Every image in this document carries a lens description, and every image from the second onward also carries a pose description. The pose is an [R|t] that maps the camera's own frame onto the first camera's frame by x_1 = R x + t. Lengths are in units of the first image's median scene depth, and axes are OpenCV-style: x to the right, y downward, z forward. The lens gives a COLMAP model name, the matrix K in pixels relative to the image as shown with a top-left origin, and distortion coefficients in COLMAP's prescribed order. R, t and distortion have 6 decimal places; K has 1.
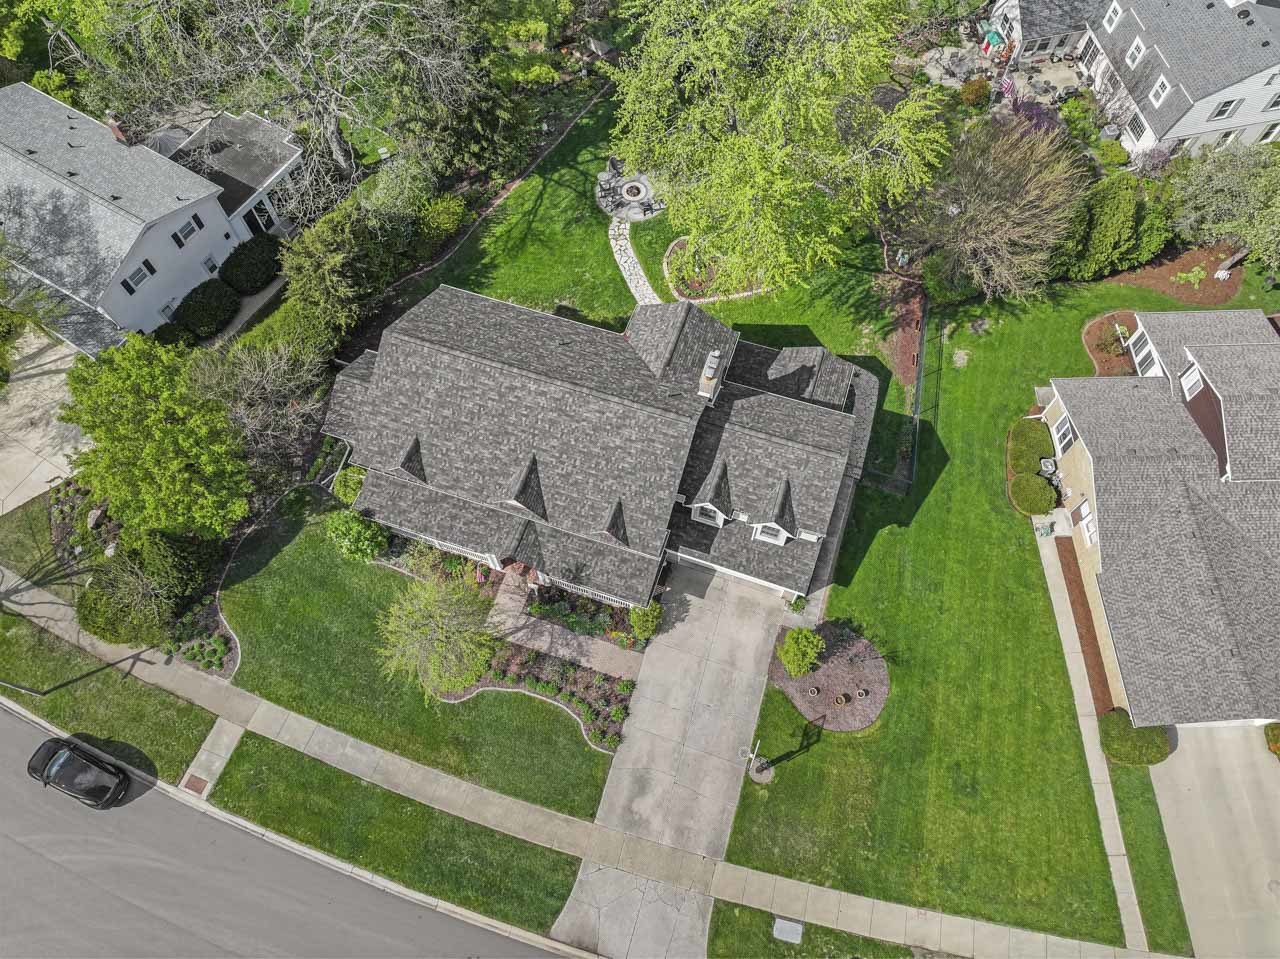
lens RADIAL K [[900.4, 0, 641.2], [0, 900.4, 475.0], [0, 0, 1]] dist [-0.000178, 0.017463]
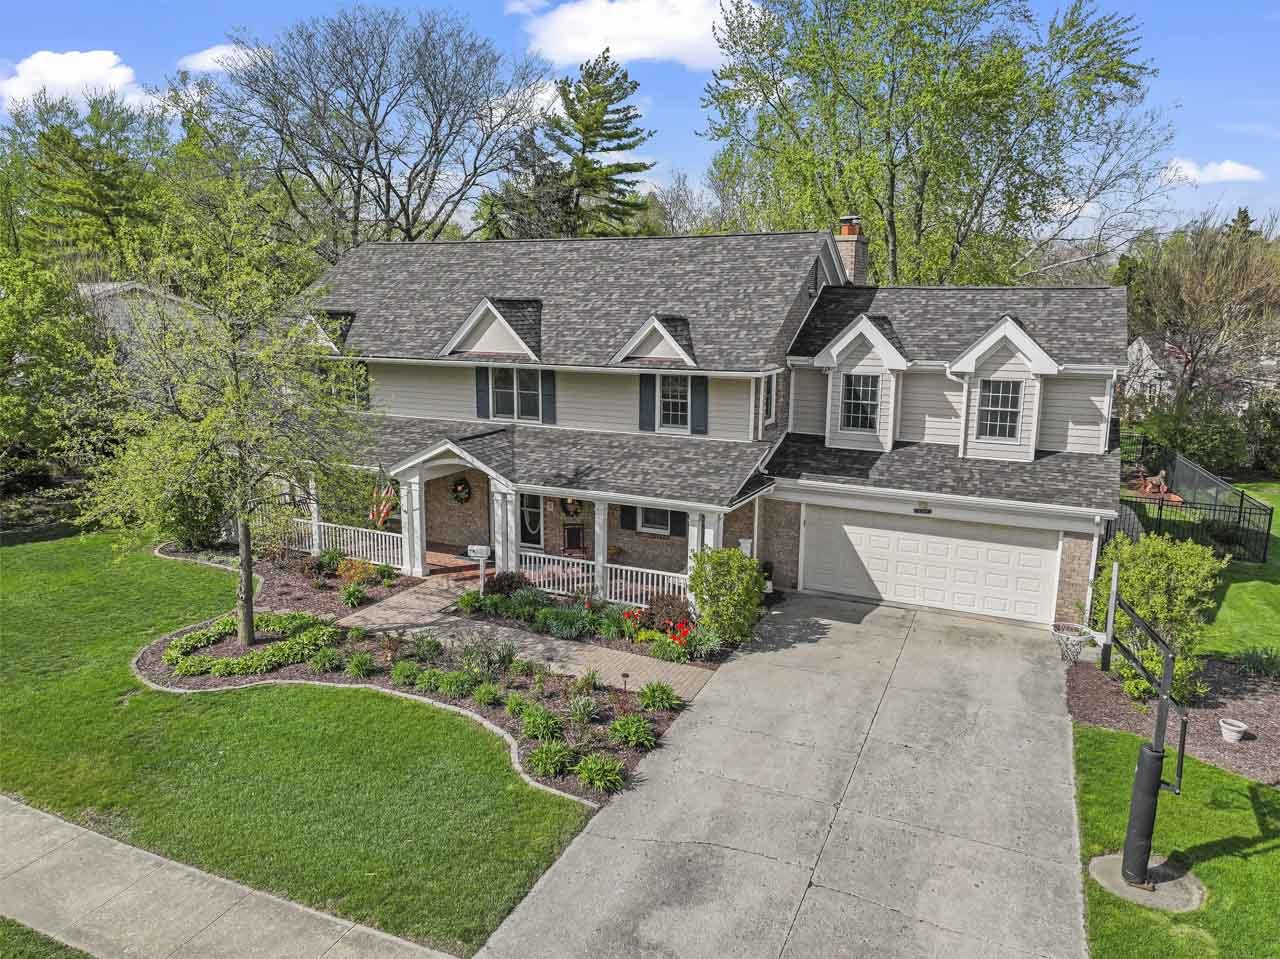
lens RADIAL K [[900.4, 0, 642.4], [0, 900.4, 474.2], [0, 0, 1]] dist [-0.000178, 0.017463]
pose [[0.992860, 0.042646, -0.111402, 0.012131], [-0.114765, 0.596176, -0.794609, 0.472368], [0.032529, 0.801720, 0.596814, 0.730535]]
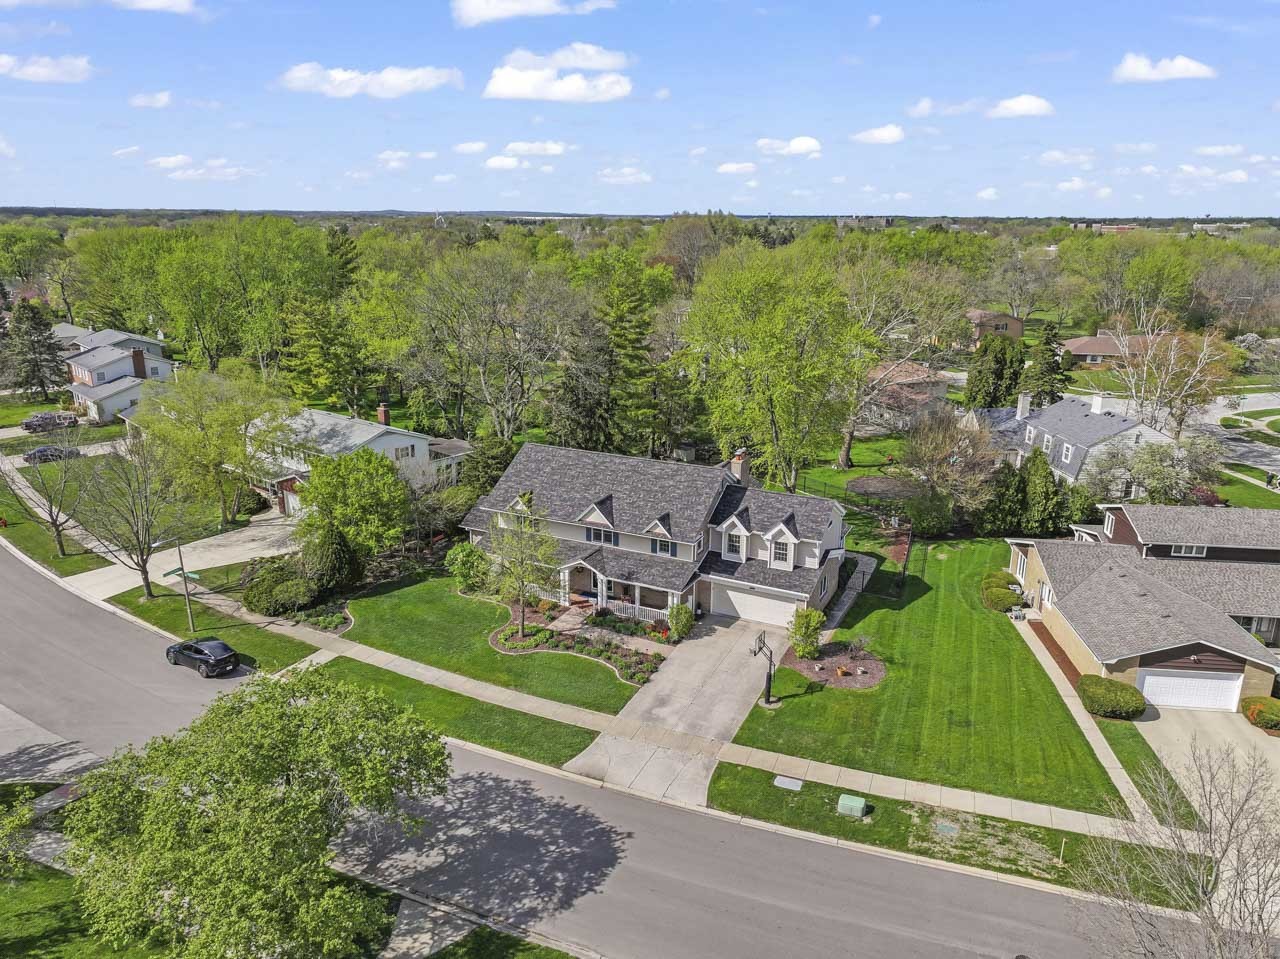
lens RADIAL K [[900.4, 0, 635.1], [0, 900.4, 478.9], [0, 0, 1]] dist [-0.000178, 0.017463]
pose [[0.990617, 0.052798, -0.126058, 0.091828], [-0.128600, 0.672328, -0.728997, 0.958343], [0.046263, 0.738368, 0.672810, 0.033339]]
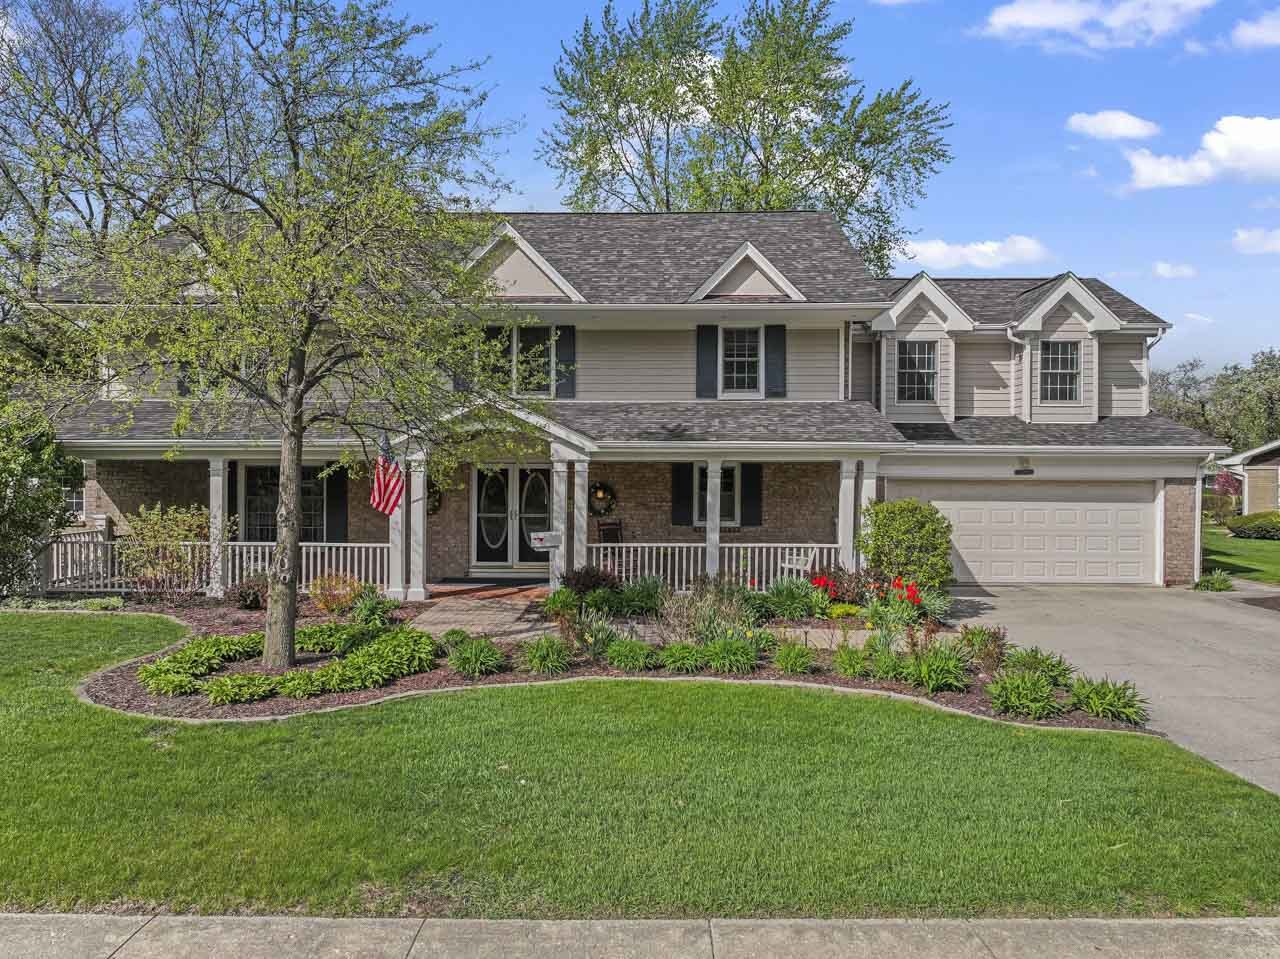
lens RADIAL K [[900.4, 0, 633.6], [0, 900.4, 478.2], [0, 0, 1]] dist [-0.000178, 0.017463]
pose [[0.951858, 0.017017, 0.306065, -0.198089], [0.268169, 0.437452, -0.858325, 0.415318], [-0.148495, 0.899081, 0.411829, 0.880918]]
